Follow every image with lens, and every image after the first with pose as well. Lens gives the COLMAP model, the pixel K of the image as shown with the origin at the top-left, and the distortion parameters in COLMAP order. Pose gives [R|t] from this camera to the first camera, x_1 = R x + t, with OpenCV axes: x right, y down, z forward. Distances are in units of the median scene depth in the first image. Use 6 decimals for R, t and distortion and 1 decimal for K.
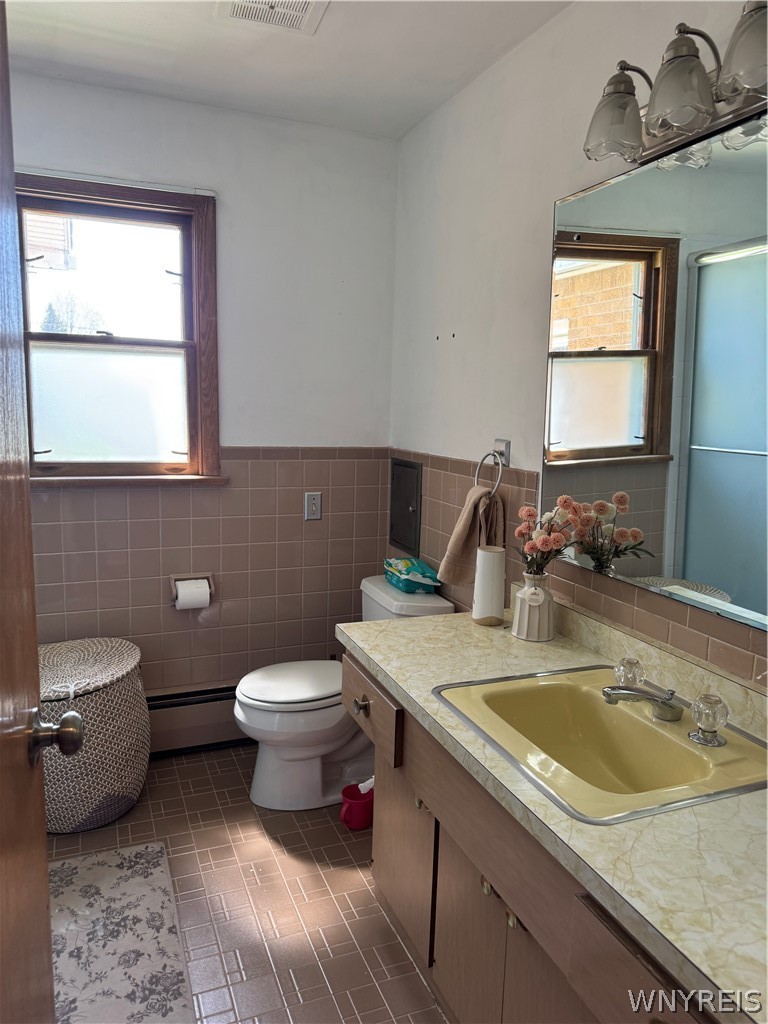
lens RADIAL K [[731.4, 0, 385.0], [0, 731.4, 515.4], [0, 0, 1]] dist [0.037282, -0.040203]
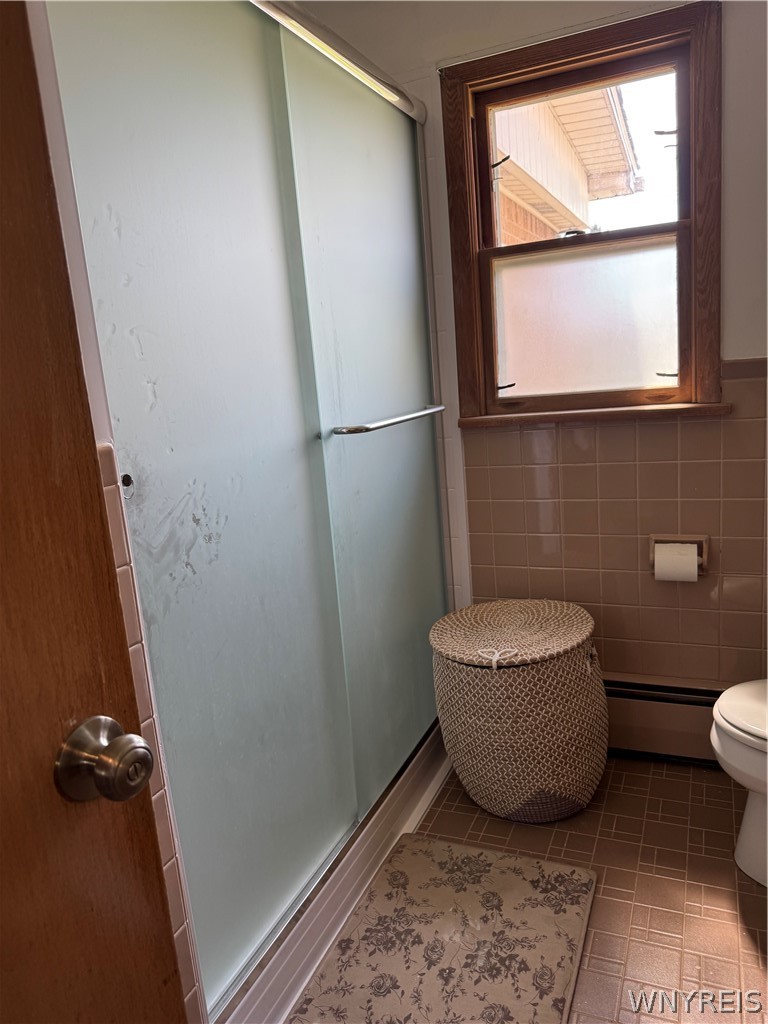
lens RADIAL K [[731.4, 0, 385.1], [0, 731.4, 512.7], [0, 0, 1]] dist [0.037282, -0.040203]
pose [[0.694970, 0.051227, -0.717212, 0.084664], [-0.010401, 0.998071, 0.061209, 0.016166], [0.718964, -0.035078, 0.694162, 0.308697]]
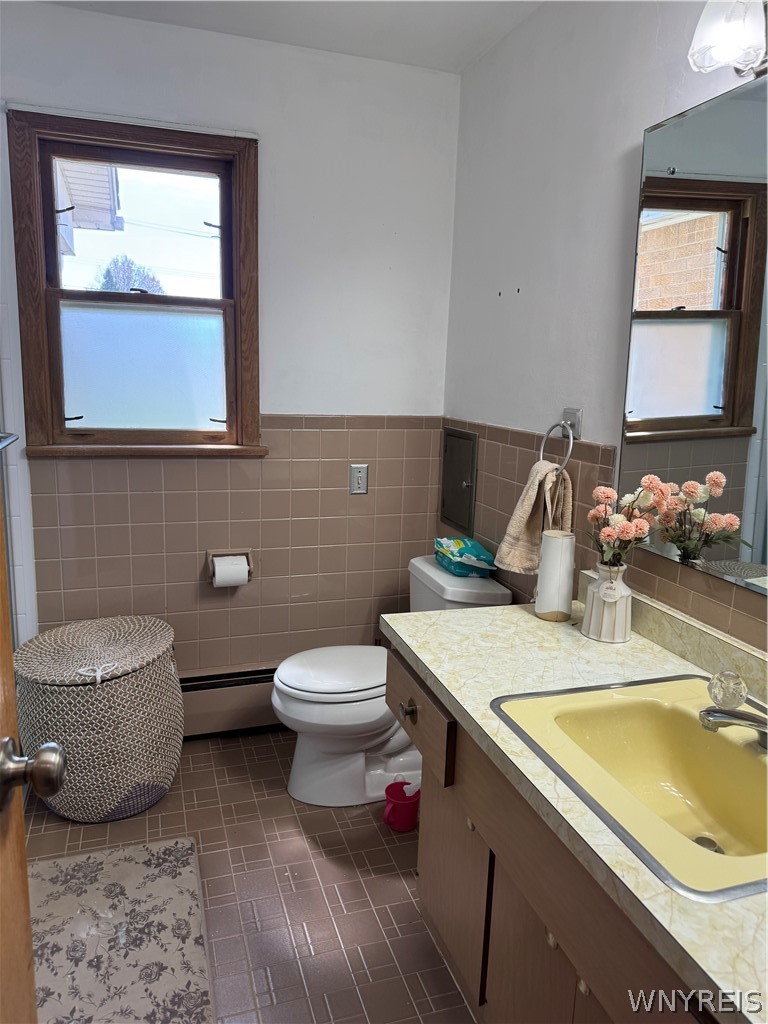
lens RADIAL K [[731.4, 0, 384.9], [0, 731.4, 506.7], [0, 0, 1]] dist [0.037282, -0.040203]
pose [[0.997583, 0.017212, -0.067312, -0.003389], [-0.015053, 0.999360, 0.032453, -0.010573], [0.067828, -0.031361, 0.997204, 0.095678]]
